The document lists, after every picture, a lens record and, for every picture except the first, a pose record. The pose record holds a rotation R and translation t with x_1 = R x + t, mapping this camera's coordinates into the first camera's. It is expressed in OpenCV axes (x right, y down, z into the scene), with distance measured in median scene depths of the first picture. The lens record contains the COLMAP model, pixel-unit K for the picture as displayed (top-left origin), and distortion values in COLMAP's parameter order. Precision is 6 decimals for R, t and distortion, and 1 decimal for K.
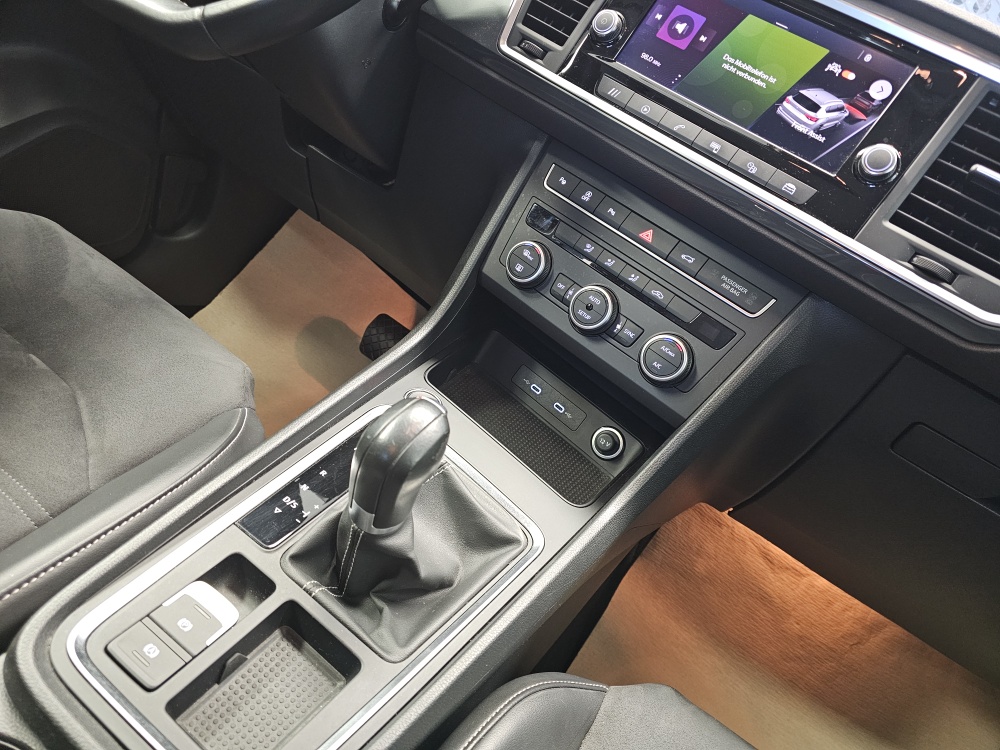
lens RADIAL K [[661.0, 0, 500.0], [0, 661.0, 375.0], [0, 0, 1]] dist [0.053867, -0.046523]
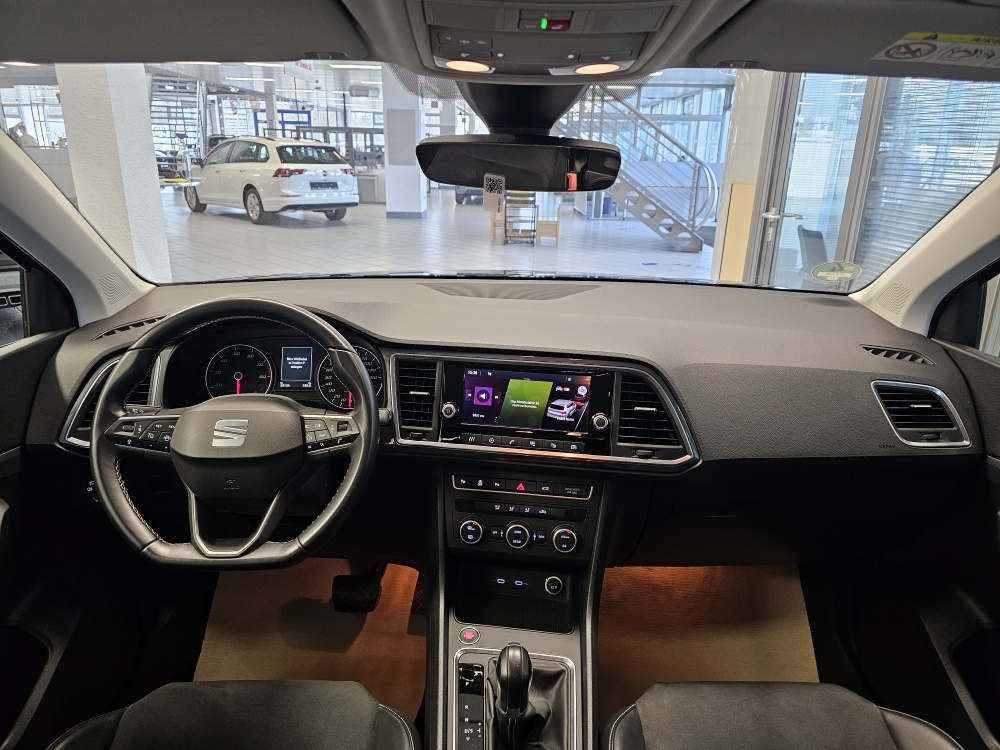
lens RADIAL K [[661.0, 0, 500.0], [0, 661.0, 375.0], [0, 0, 1]] dist [0.053867, -0.046523]
pose [[0.803814, -0.502098, 0.319031, -0.304131], [0.531293, 0.847171, -0.005321, -0.562809], [-0.267602, 0.173776, 0.947729, -0.946511]]
